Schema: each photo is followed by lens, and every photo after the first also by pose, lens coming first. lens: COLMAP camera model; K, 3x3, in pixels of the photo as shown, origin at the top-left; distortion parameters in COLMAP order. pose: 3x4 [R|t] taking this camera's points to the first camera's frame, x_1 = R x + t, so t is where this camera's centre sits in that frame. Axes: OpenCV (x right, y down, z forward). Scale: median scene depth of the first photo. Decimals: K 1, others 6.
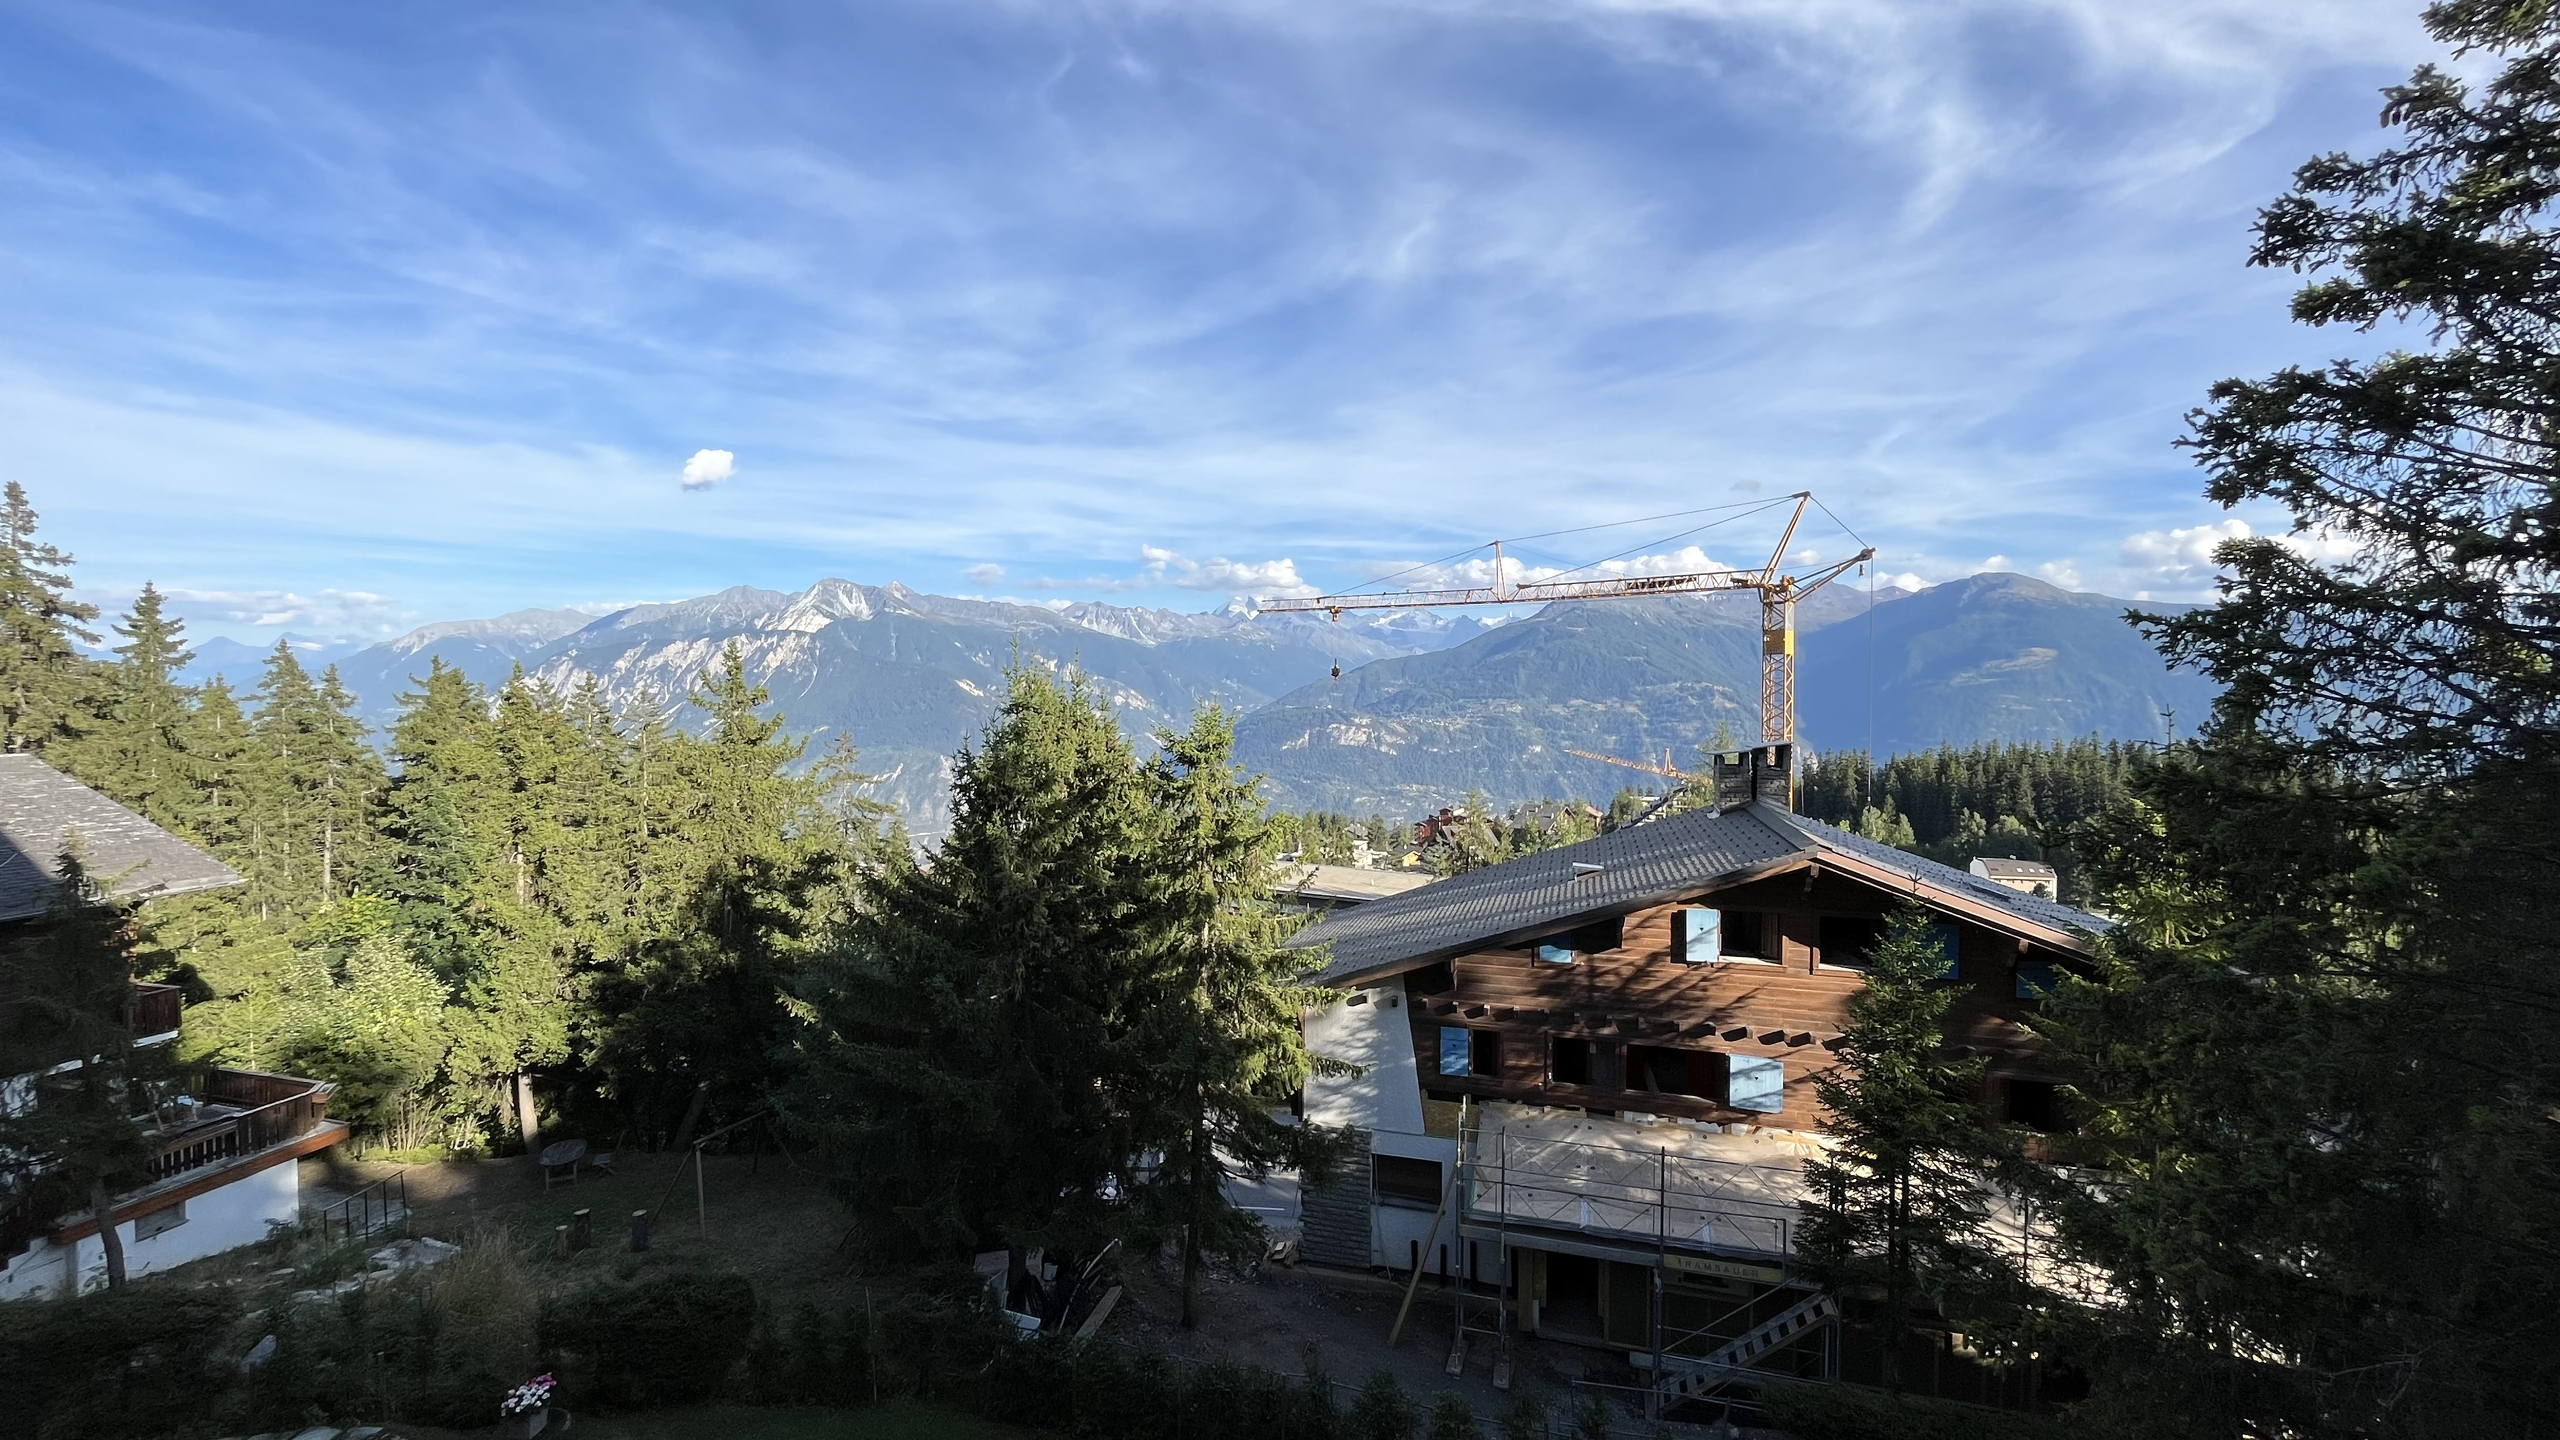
lens RADIAL K [[1049.1, 0, 1292.0], [0, 1049.1, 710.4], [0, 0, 1]] dist [0.003146, 0.000688]
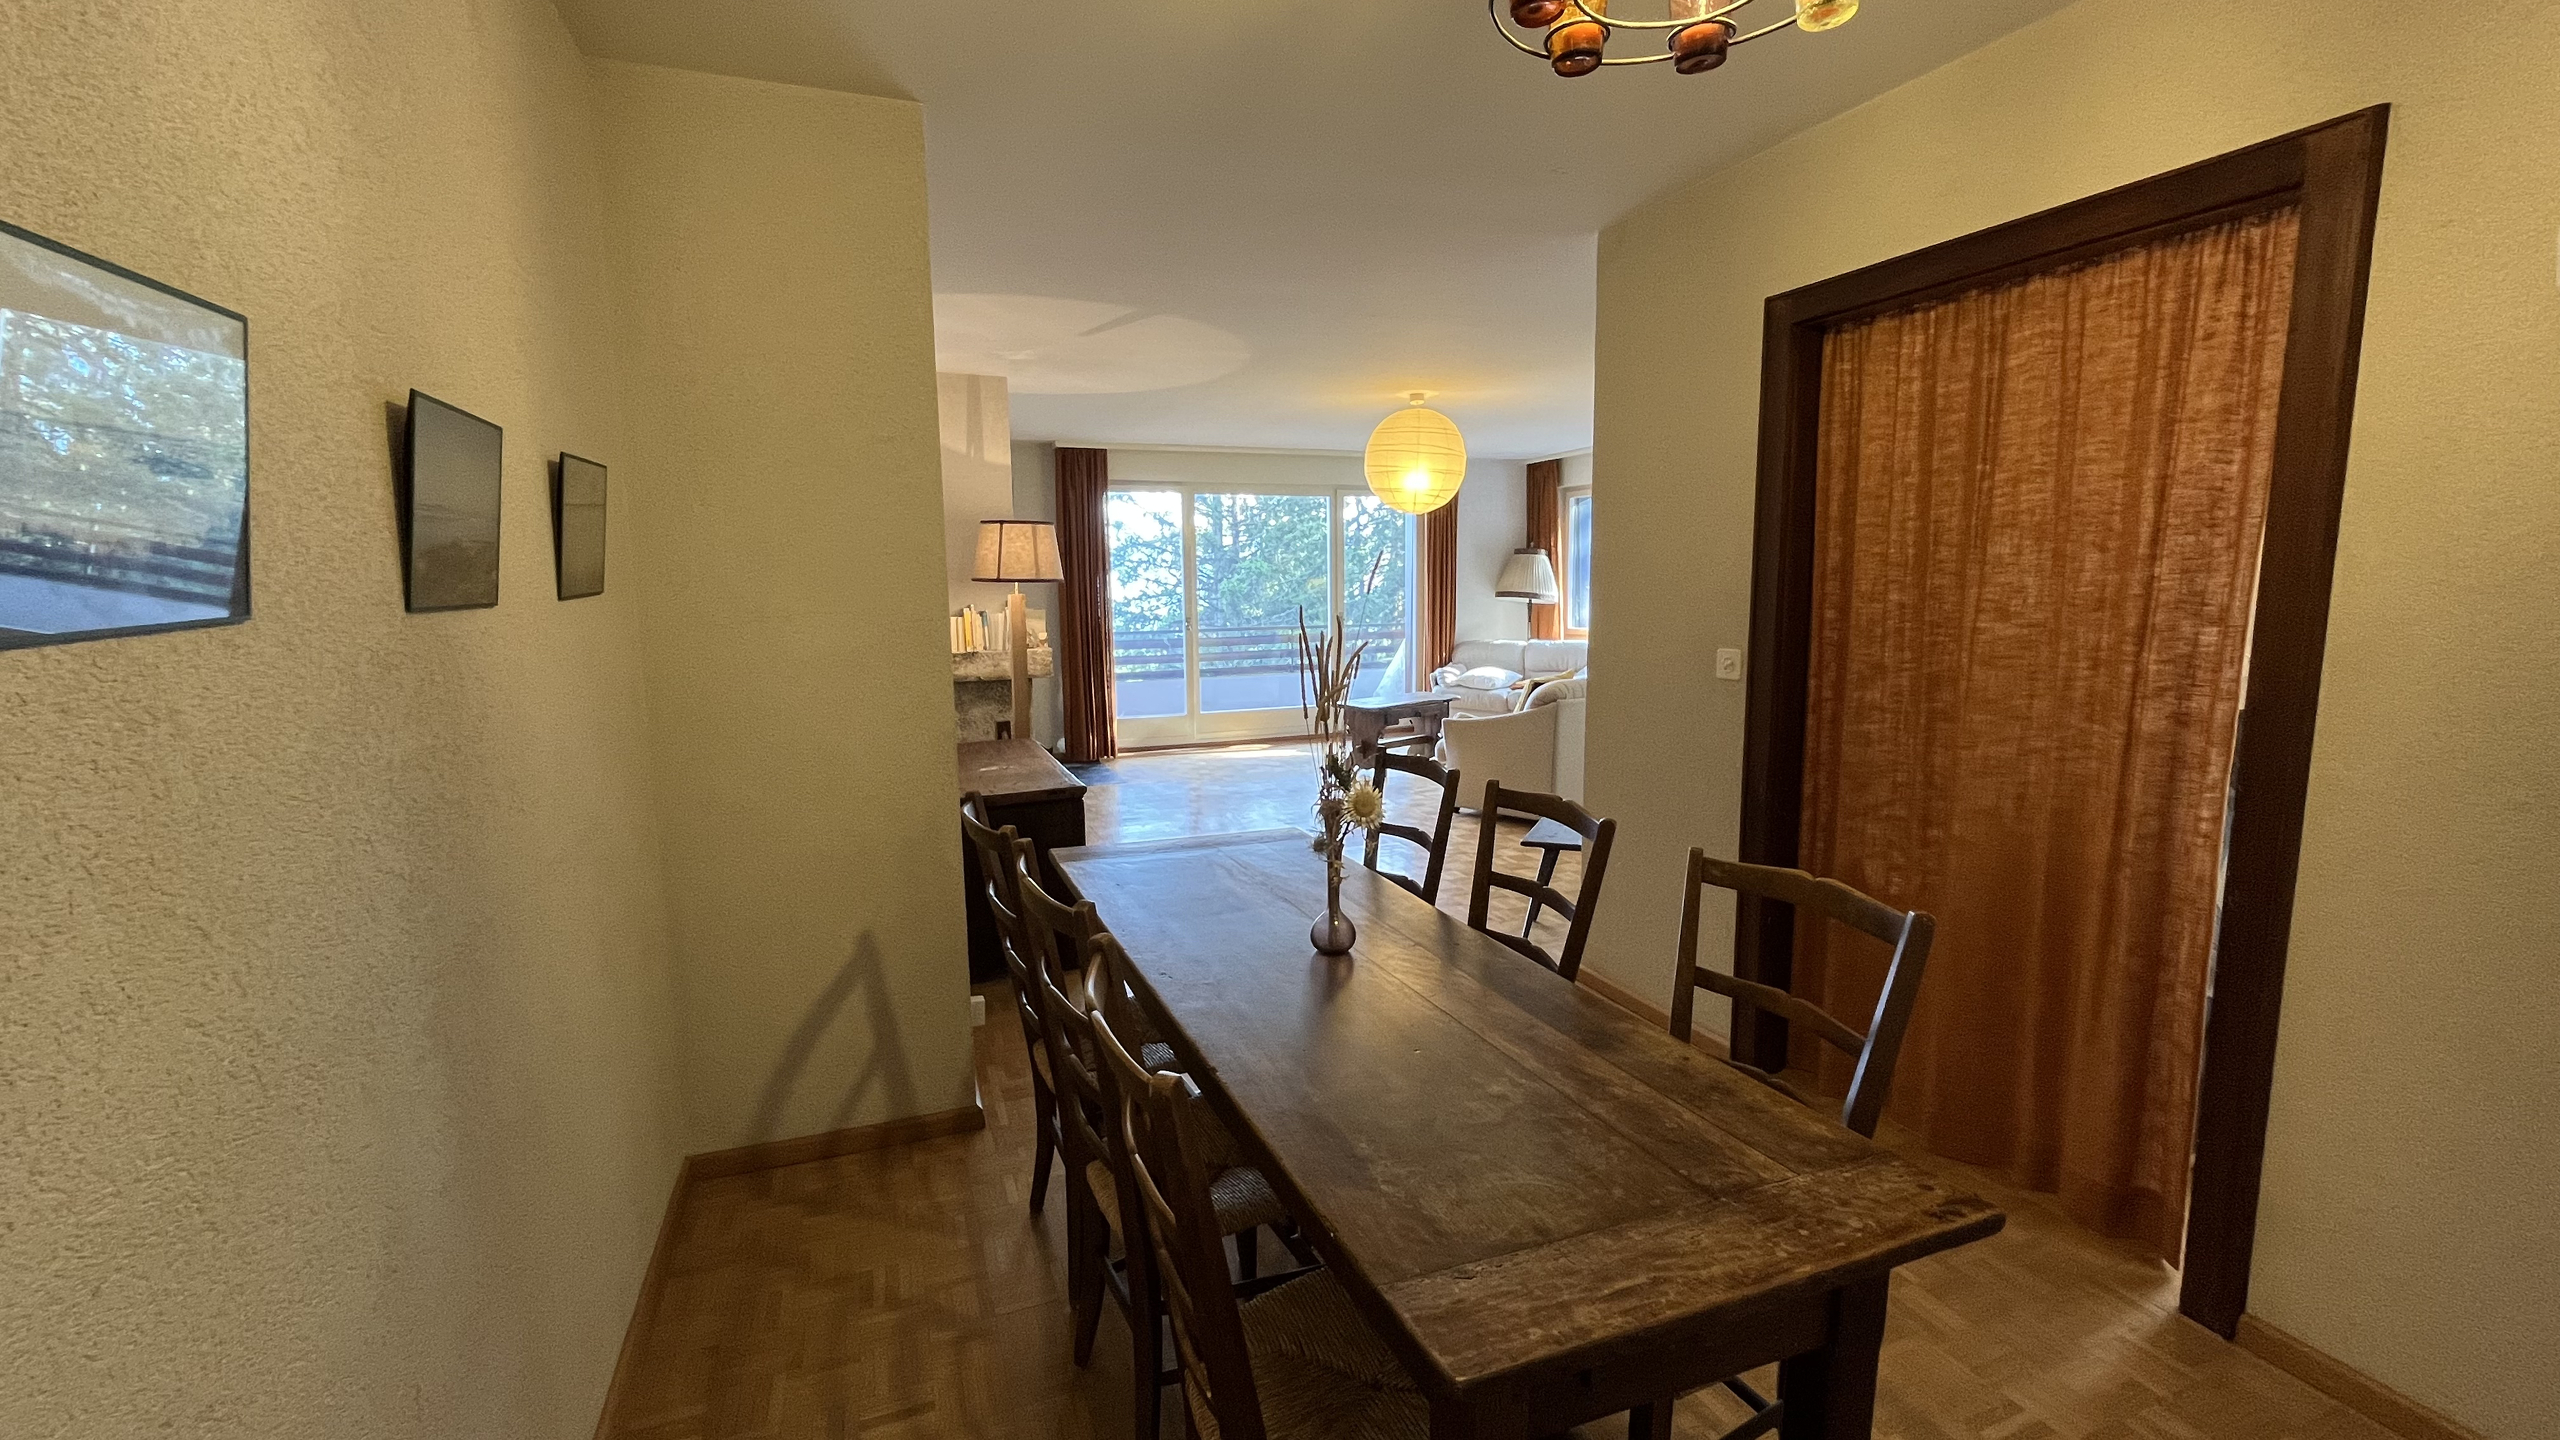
lens RADIAL K [[1049.1, 0, 1278.2], [0, 1049.1, 718.6], [0, 0, 1]] dist [0.003146, 0.000688]
pose [[0.610507, -0.112807, 0.783936, -0.385013], [0.020484, 0.991723, 0.126755, 0.004449], [-0.791746, -0.061326, 0.607765, -0.377681]]
